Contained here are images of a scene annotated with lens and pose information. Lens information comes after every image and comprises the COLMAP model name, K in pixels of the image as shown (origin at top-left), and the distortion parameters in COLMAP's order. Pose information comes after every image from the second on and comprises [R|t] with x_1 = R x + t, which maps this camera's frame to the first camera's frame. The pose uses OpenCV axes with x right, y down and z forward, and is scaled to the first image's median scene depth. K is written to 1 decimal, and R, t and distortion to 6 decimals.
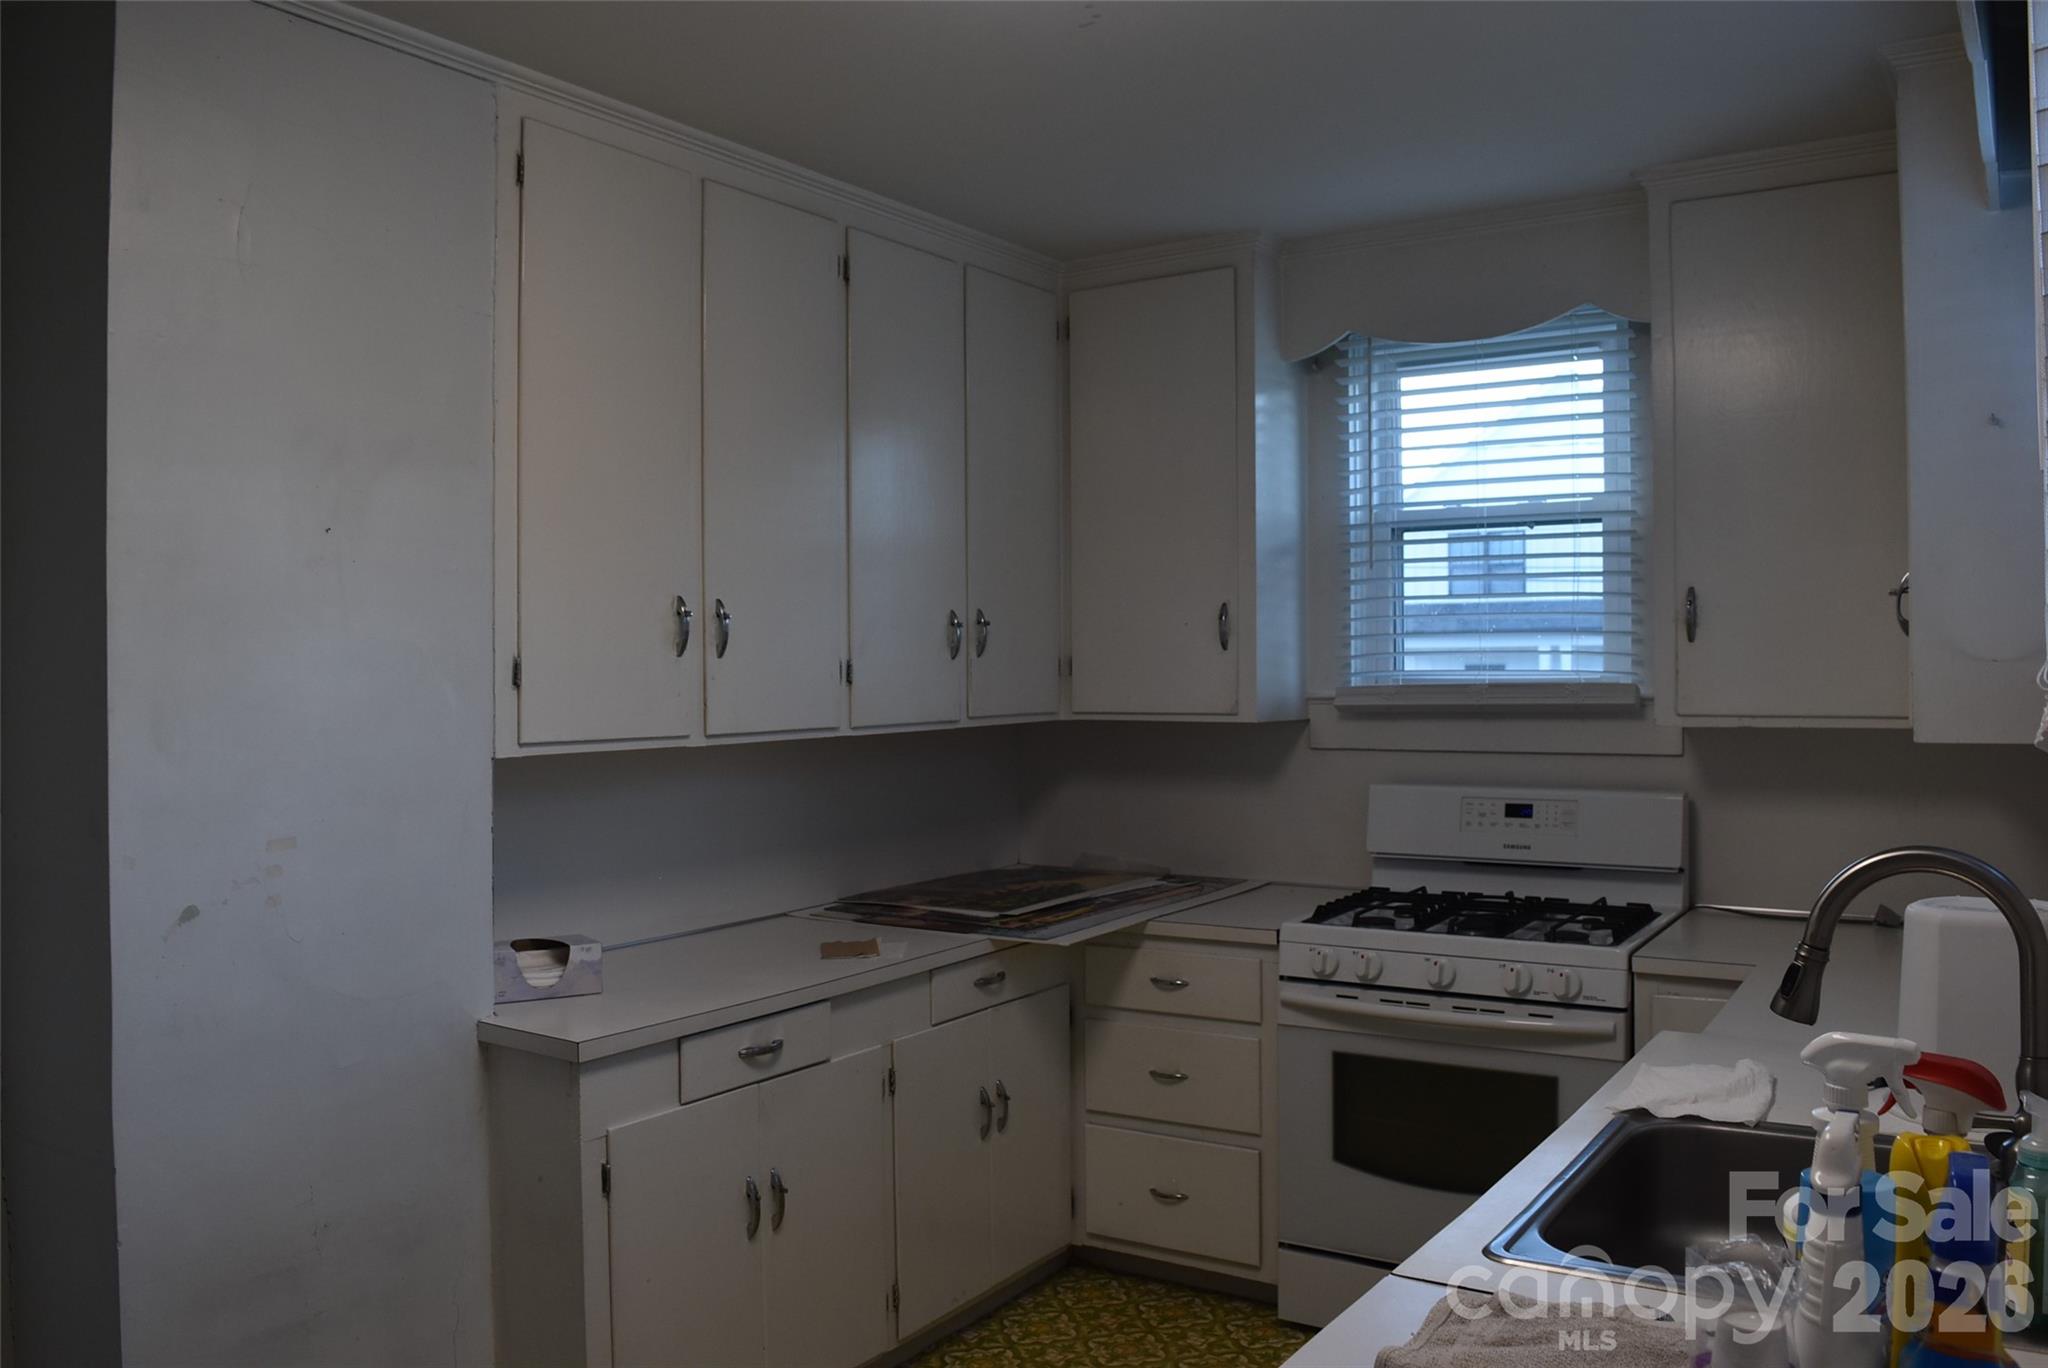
lens RADIAL K [[1623.0, 0, 1015.5], [0, 1623.0, 677.3], [0, 0, 1]] dist [-0.094524, 0.022274]
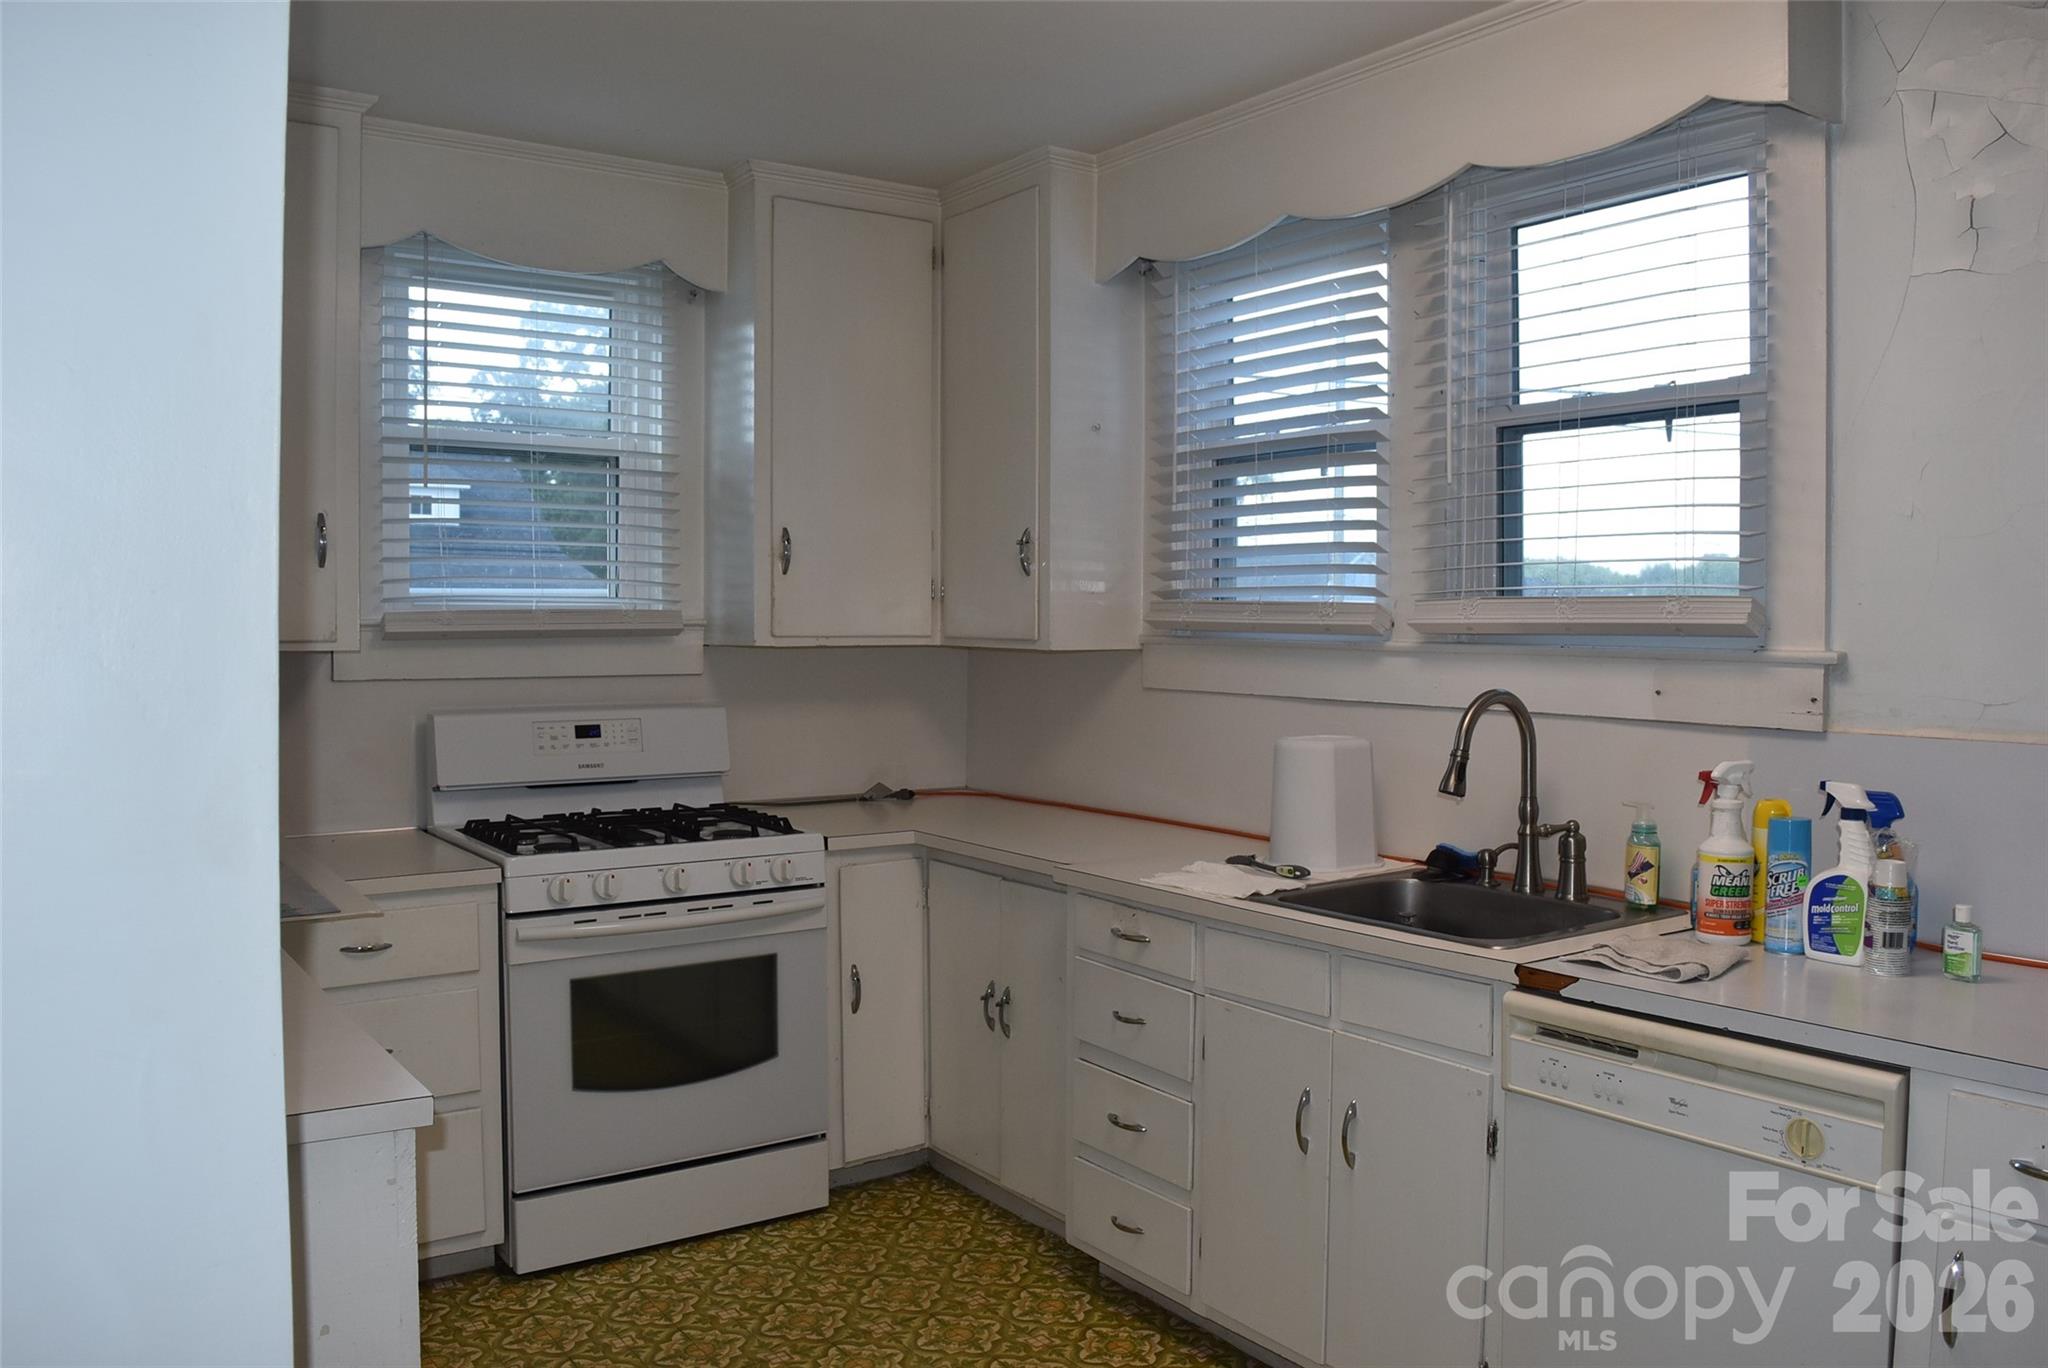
lens RADIAL K [[1623.0, 0, 1014.9], [0, 1623.0, 681.9], [0, 0, 1]] dist [-0.094524, 0.022274]
pose [[0.366052, -0.036445, 0.929881, -0.612391], [-0.004358, 0.999155, 0.040876, 0.007442], [-0.930584, -0.019015, 0.365584, 0.391203]]
